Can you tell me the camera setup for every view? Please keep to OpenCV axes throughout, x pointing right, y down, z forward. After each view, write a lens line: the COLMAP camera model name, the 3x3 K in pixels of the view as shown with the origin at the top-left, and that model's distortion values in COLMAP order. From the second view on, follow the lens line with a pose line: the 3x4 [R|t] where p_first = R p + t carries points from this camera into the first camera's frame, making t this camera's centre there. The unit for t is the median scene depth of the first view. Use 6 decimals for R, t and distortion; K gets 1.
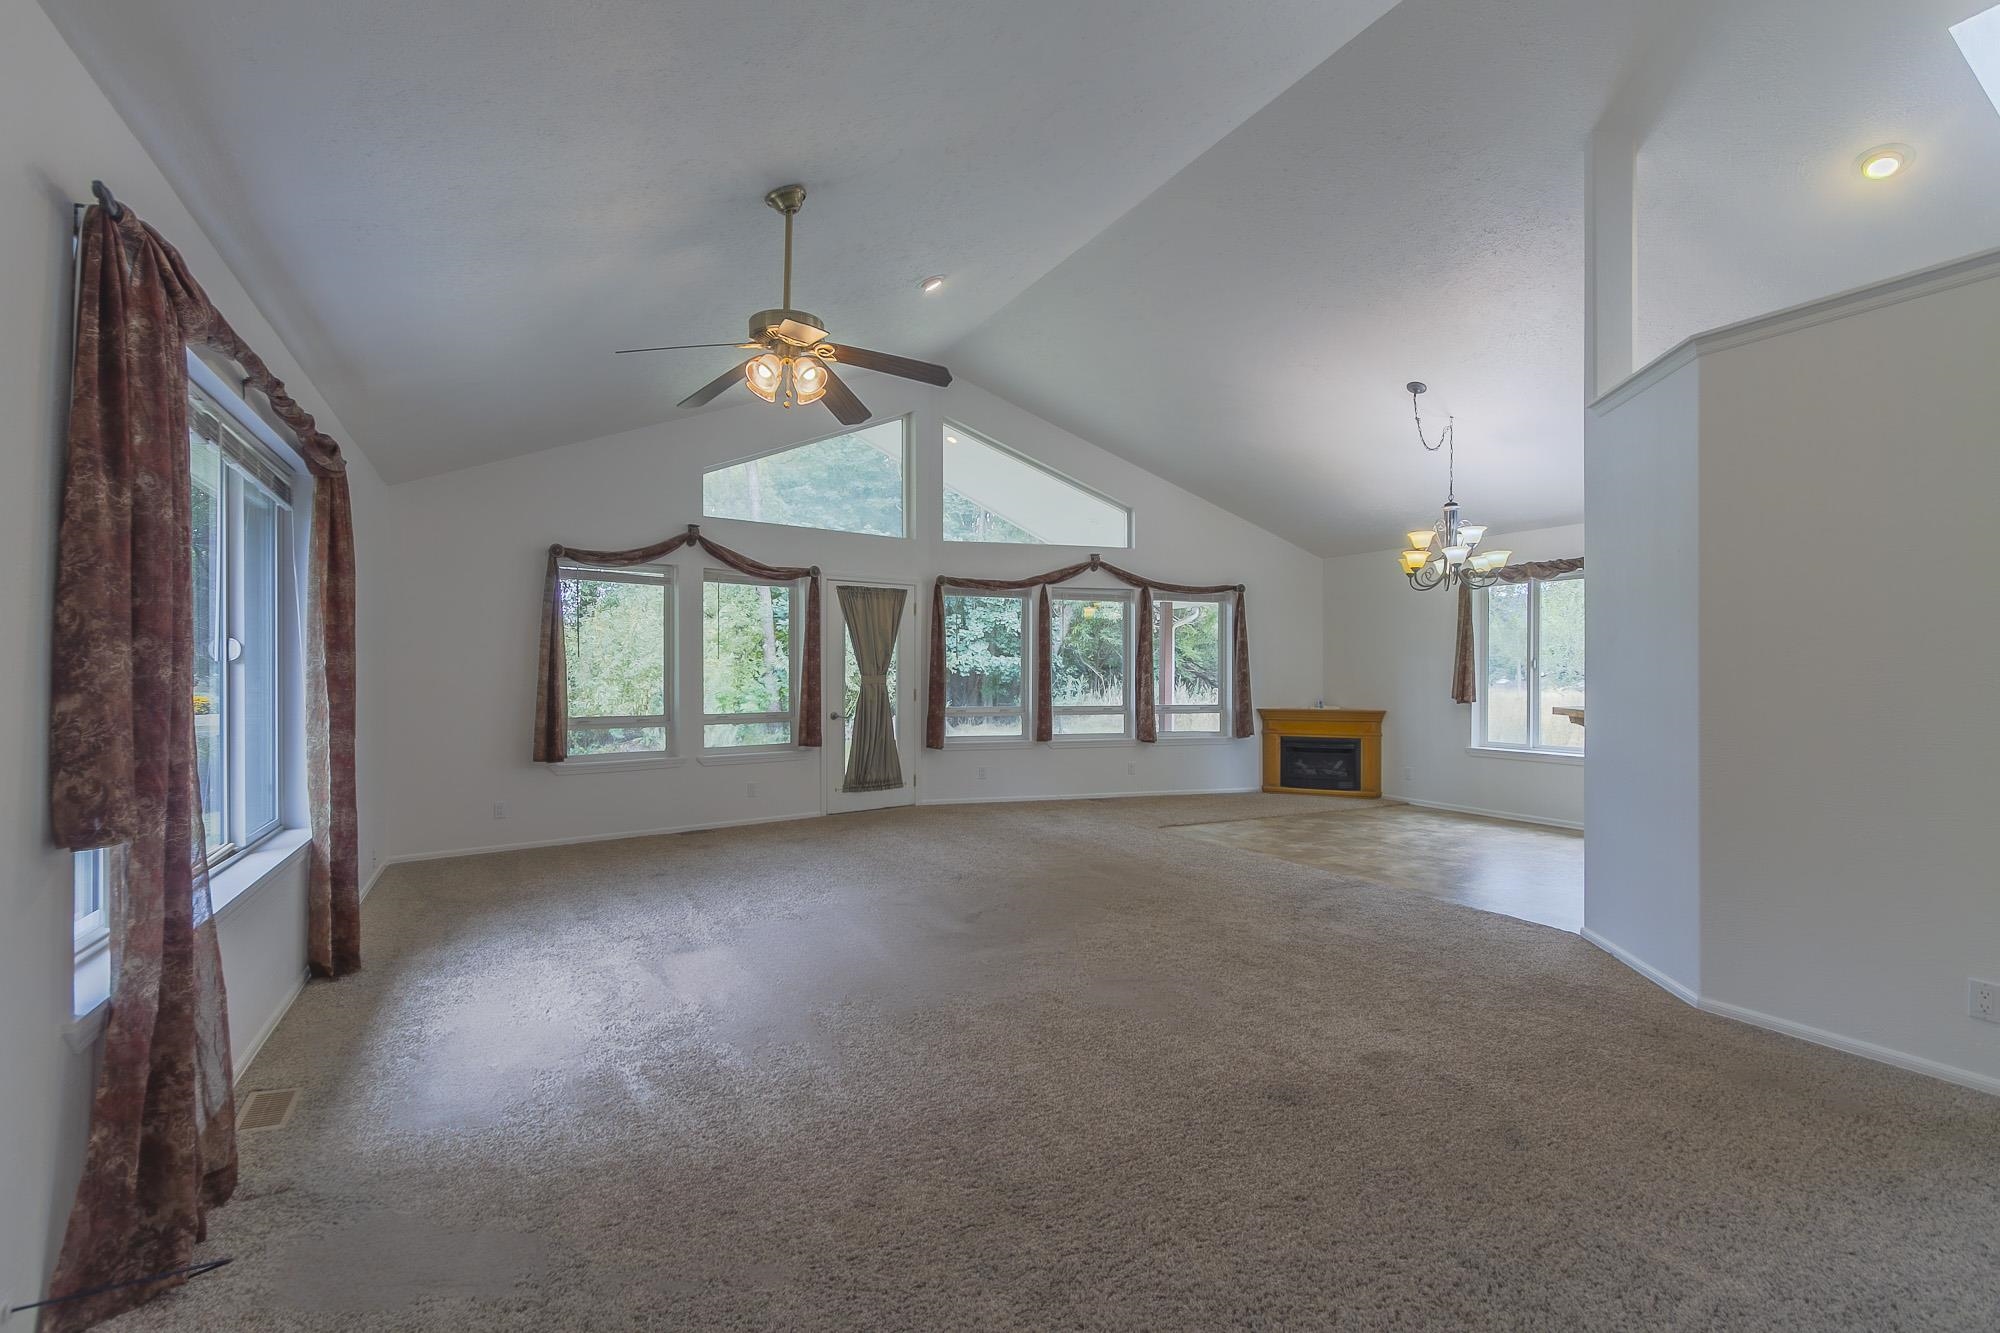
lens RADIAL K [[919.6, 0, 994.7], [0, 919.6, 663.9], [0, 0, 1]] dist [0.012280, -0.004015]
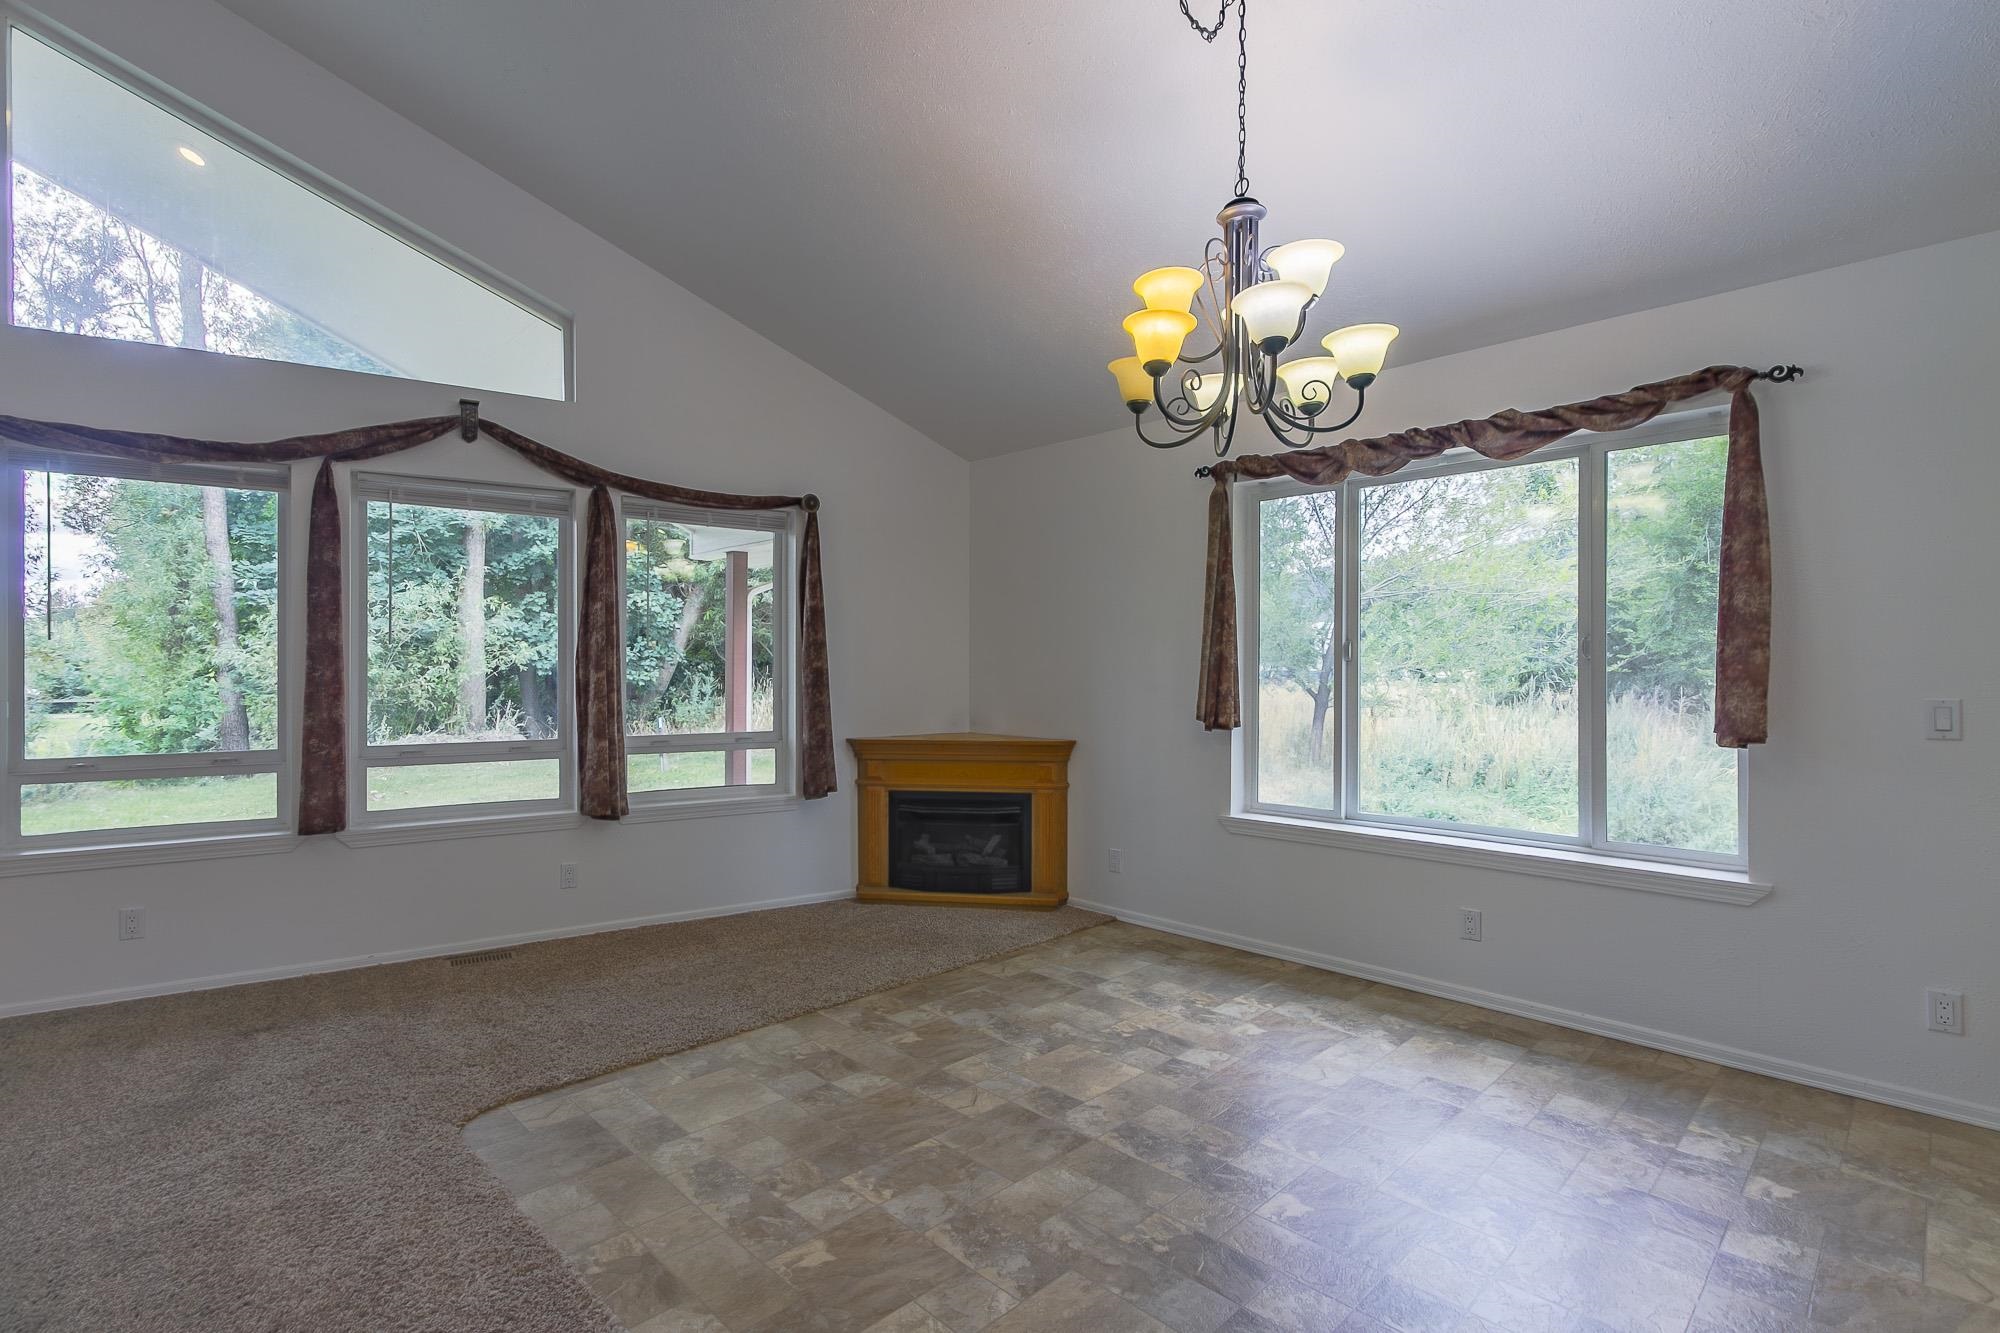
lens RADIAL K [[977.5, 0, 952.6], [0, 977.5, 651.8], [0, 0, 1]] dist [0.037700, 0.001136]
pose [[0.962531, 0.004254, 0.271139, 0.200795], [-0.001511, 0.999946, -0.010322, 0.005563], [-0.271169, 0.009526, 0.962485, 0.470600]]
